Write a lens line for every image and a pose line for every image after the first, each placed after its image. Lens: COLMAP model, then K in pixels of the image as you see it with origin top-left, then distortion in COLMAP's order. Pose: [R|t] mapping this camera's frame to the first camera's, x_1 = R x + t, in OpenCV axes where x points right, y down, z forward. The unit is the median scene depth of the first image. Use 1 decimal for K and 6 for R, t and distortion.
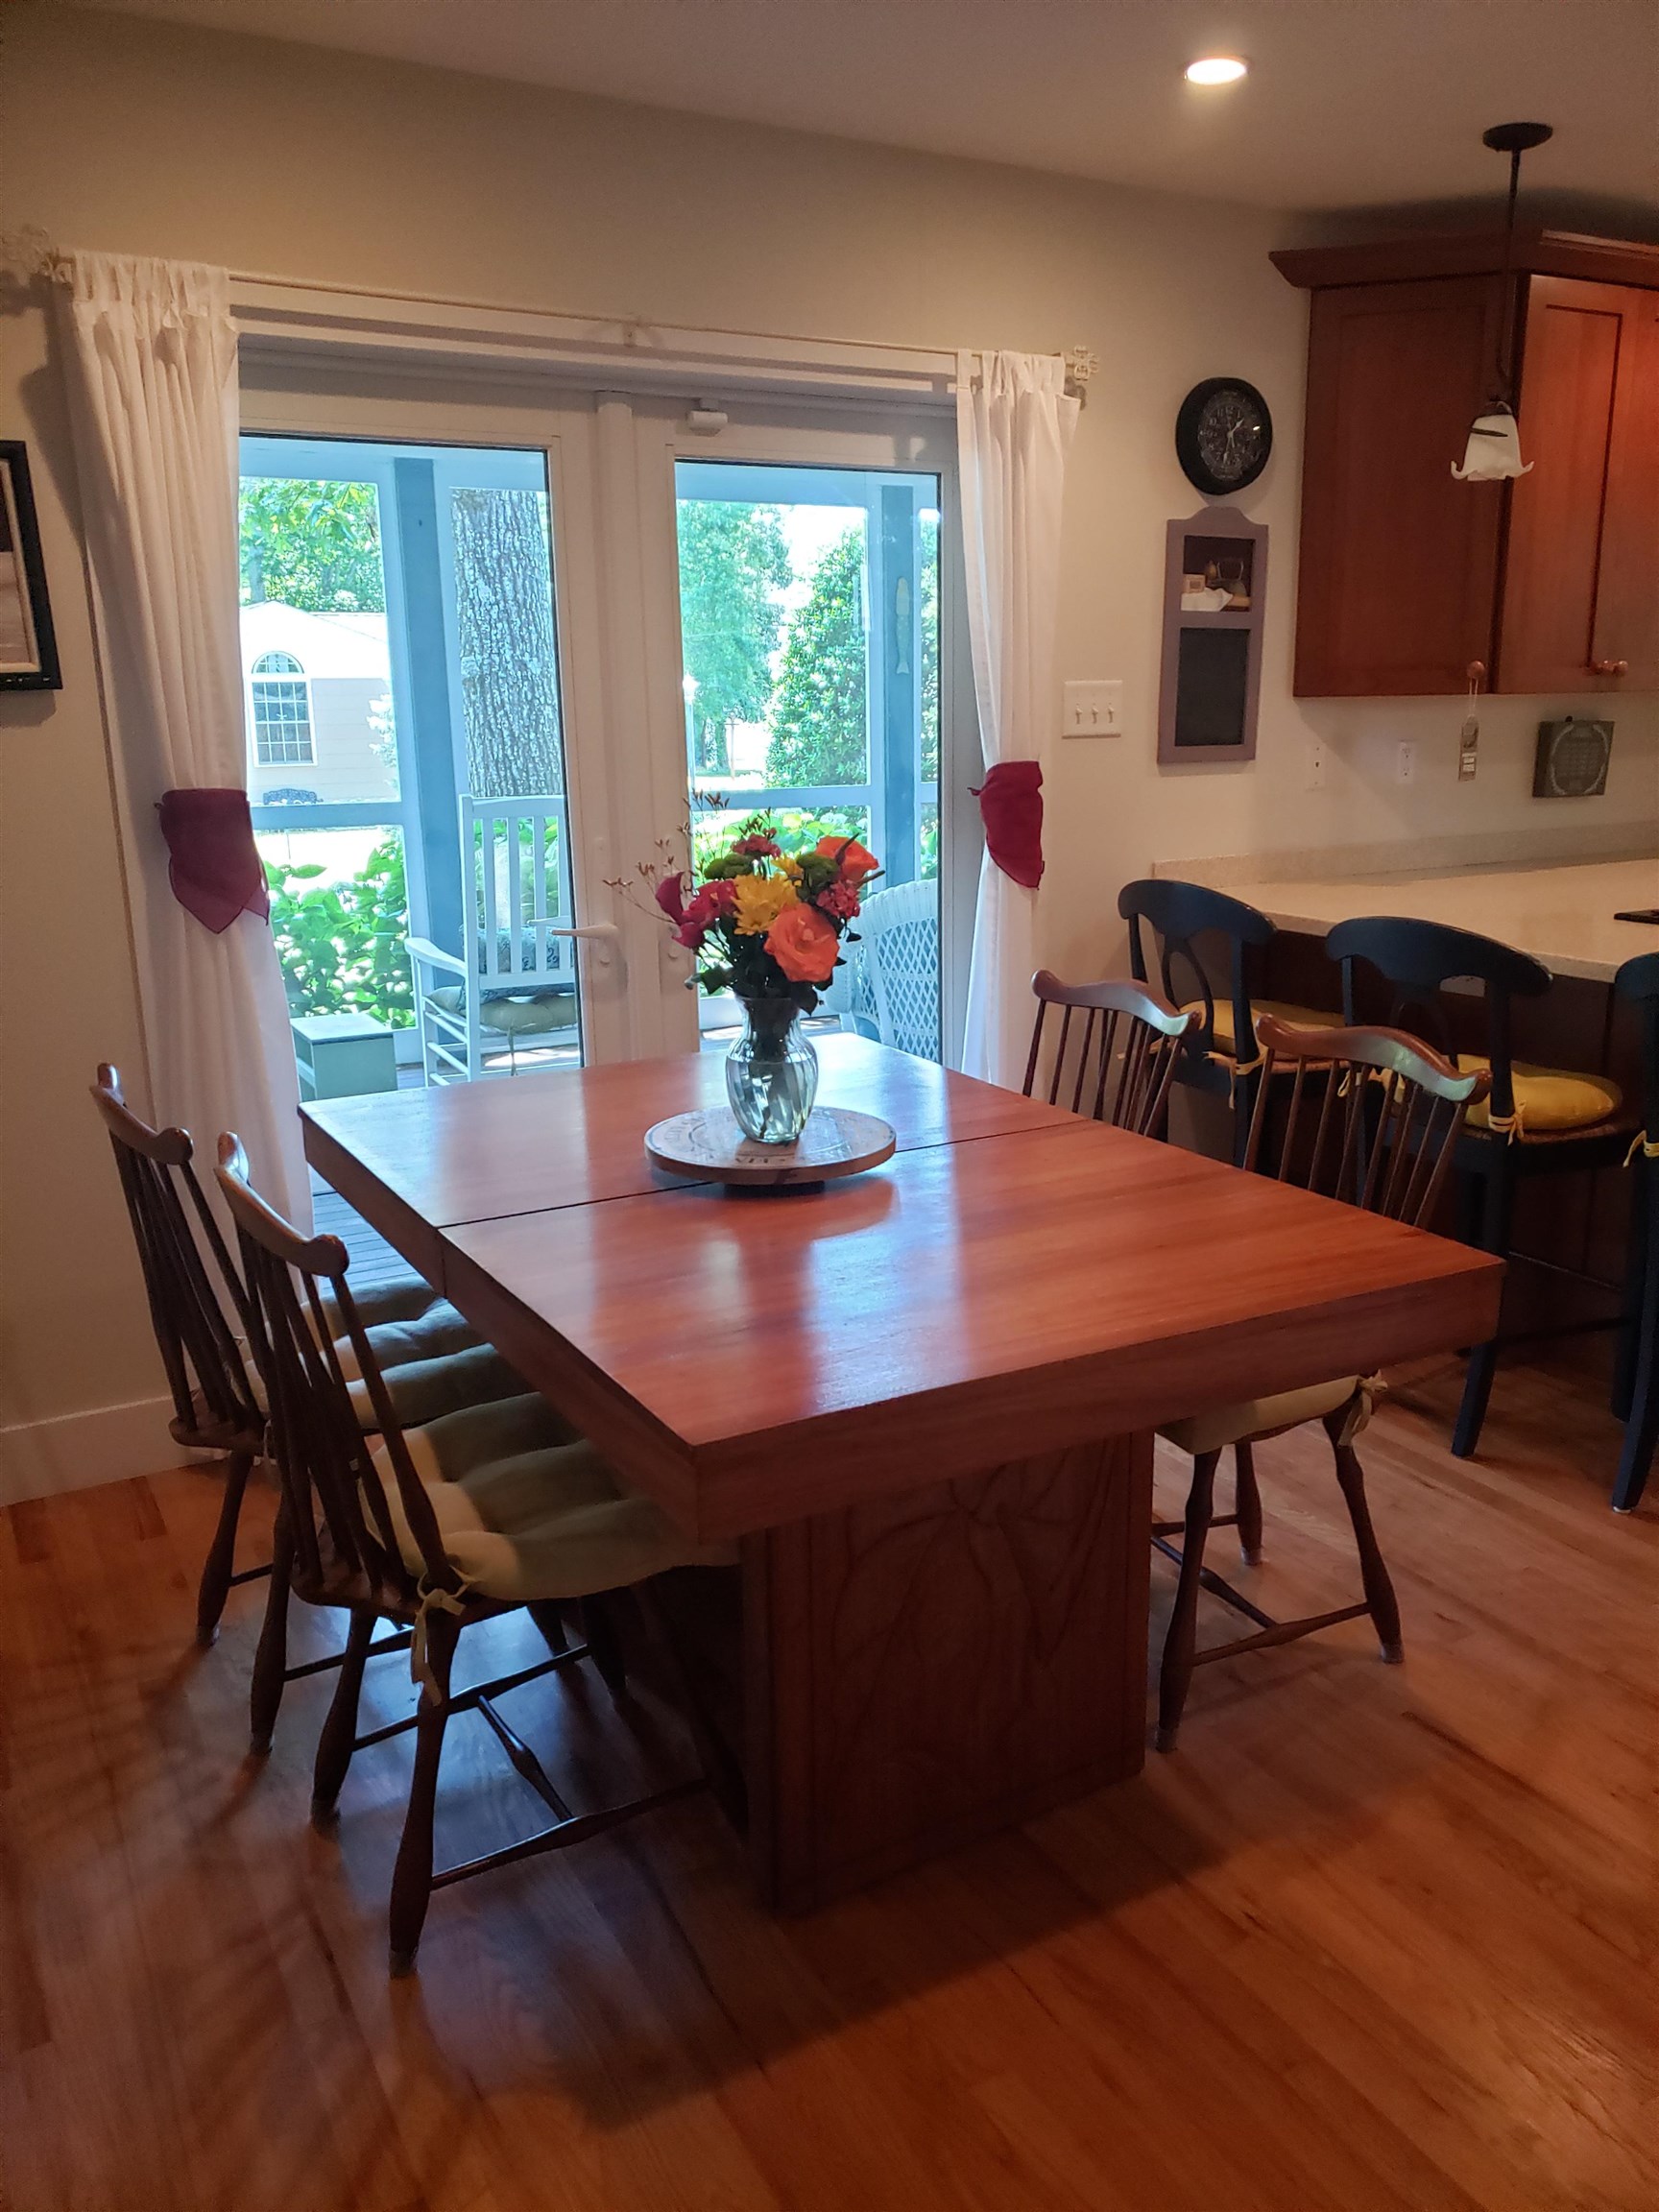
lens RADIAL K [[1734.6, 0, 833.7], [0, 1734.6, 1116.5], [0, 0, 1]] dist [0.029436, 0.002952]
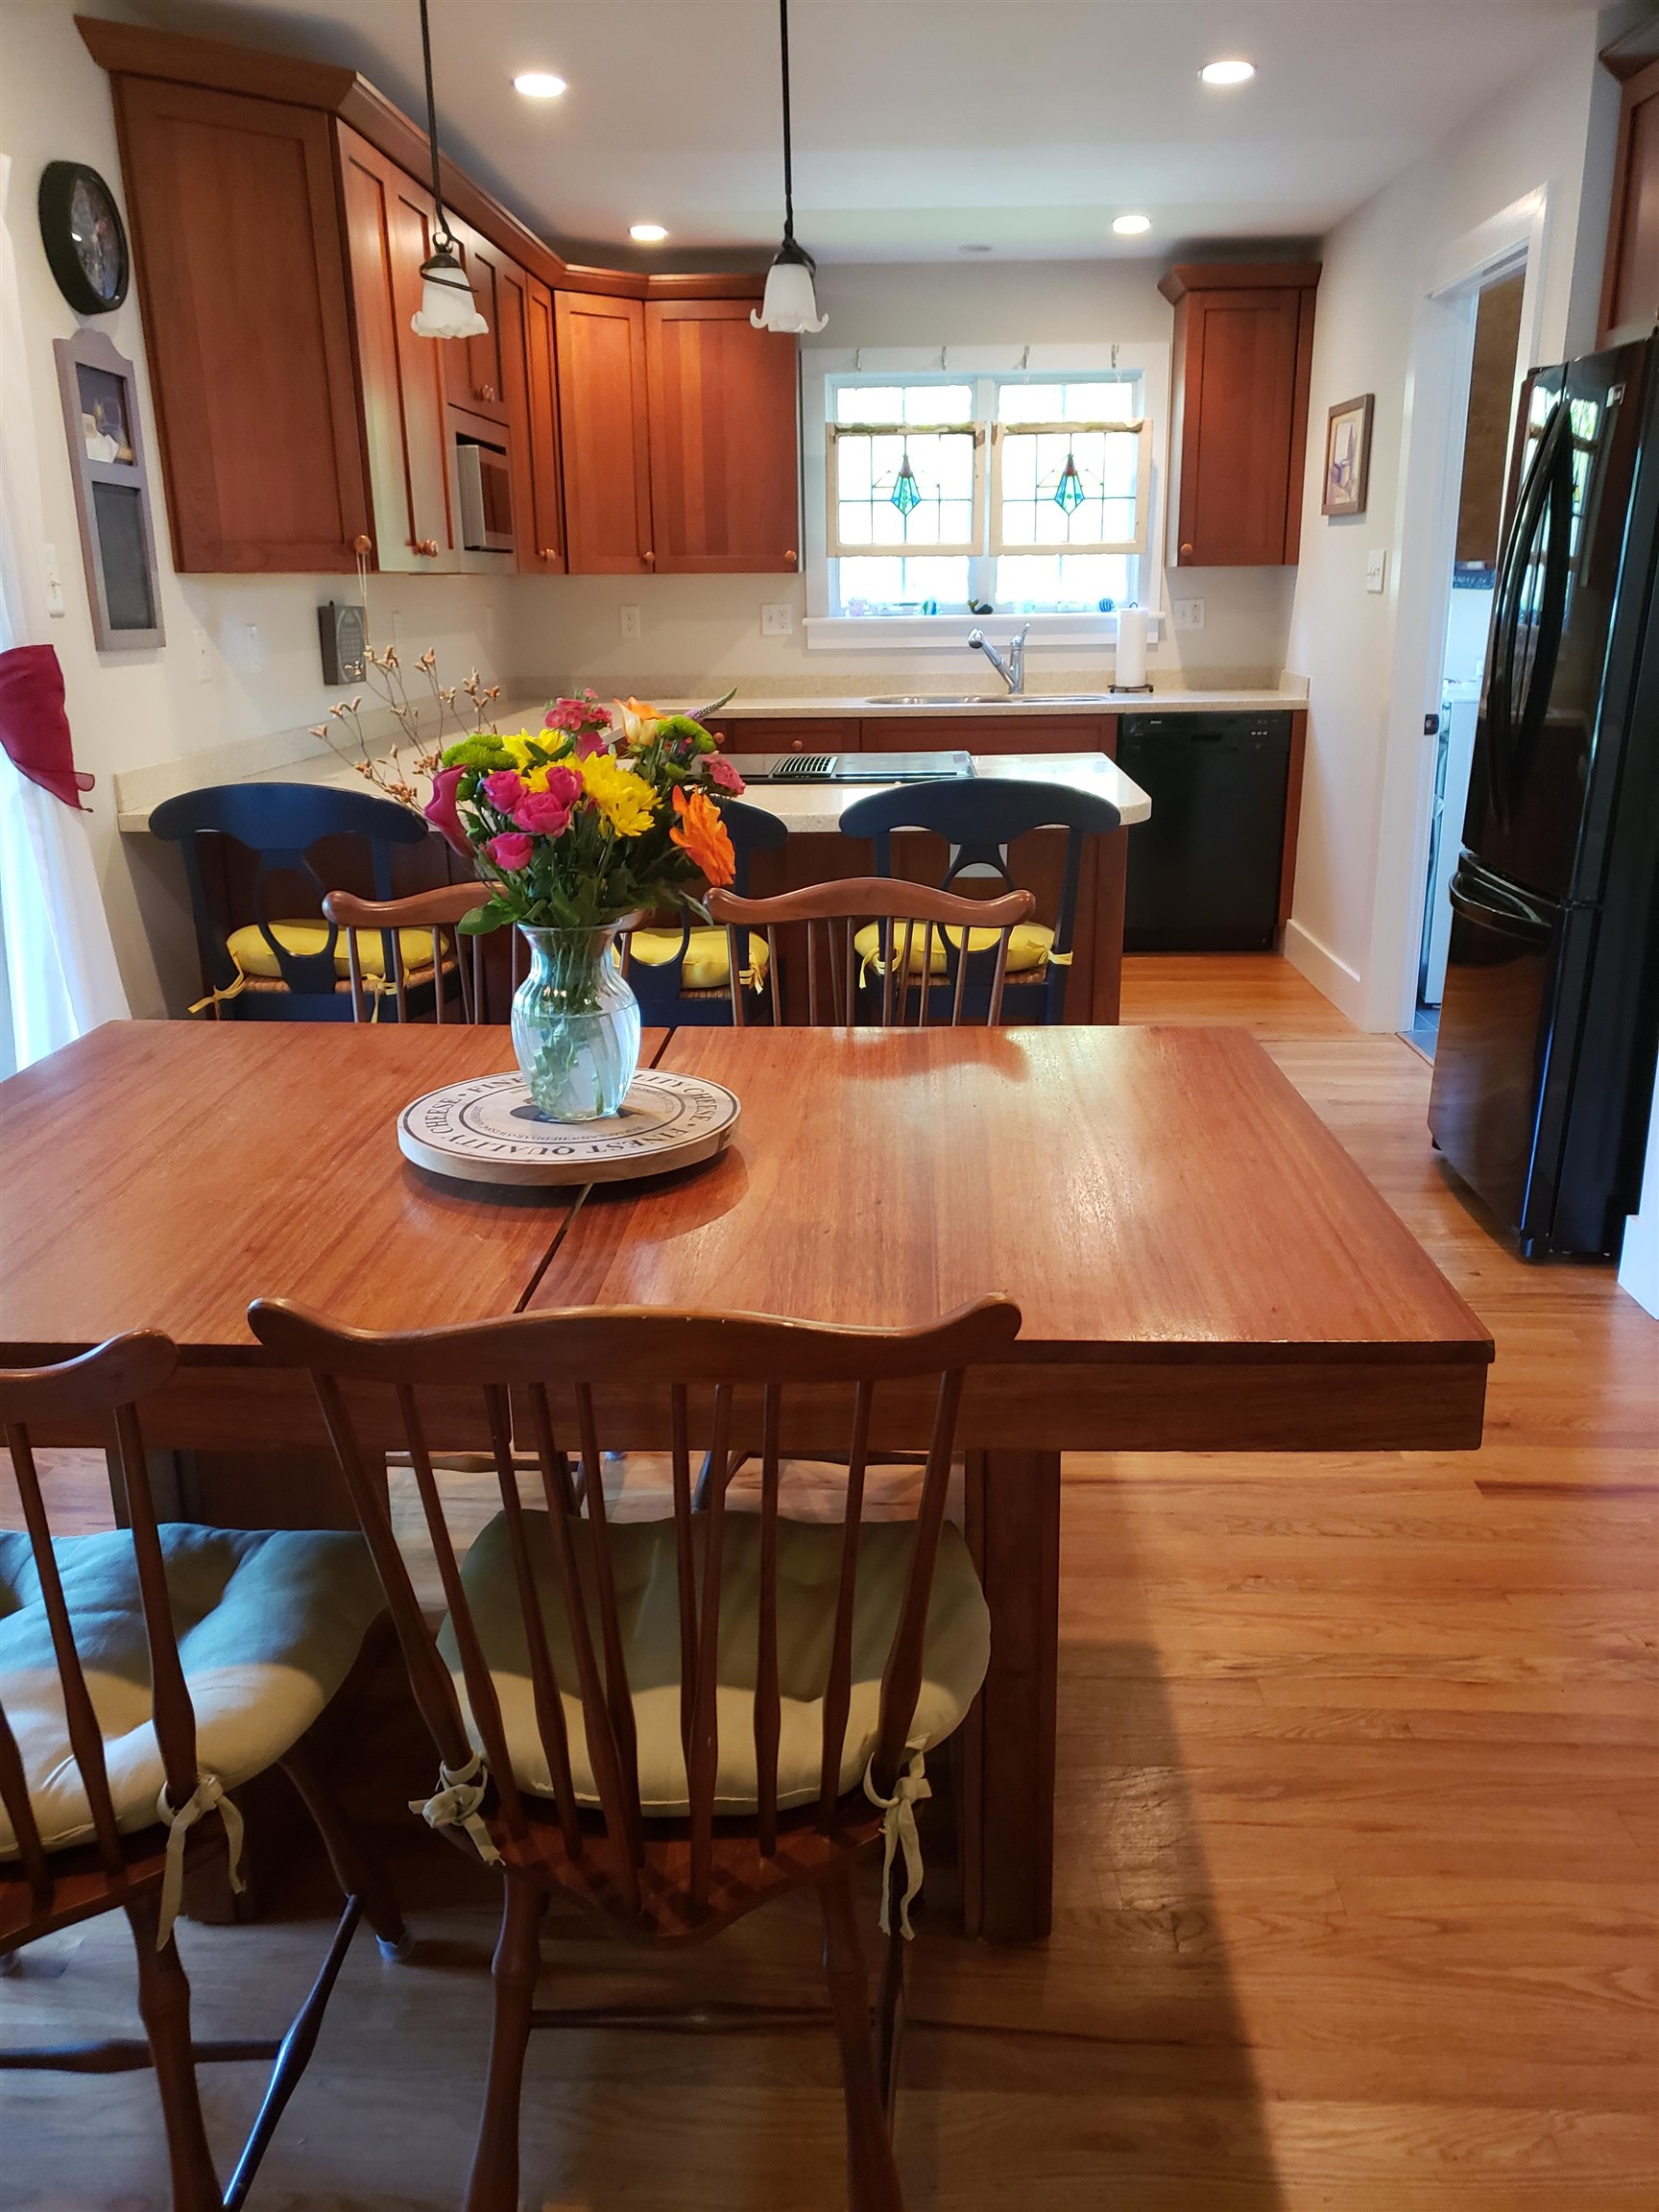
lens RADIAL K [[1734.6, 0, 887.6], [0, 1734.6, 1109.2], [0, 0, 1]] dist [0.029436, 0.002952]
pose [[0.529115, -0.244872, 0.812450, -0.331496], [0.211983, 0.965243, 0.152868, -0.044392], [-0.821645, 0.091340, 0.562634, 0.261865]]
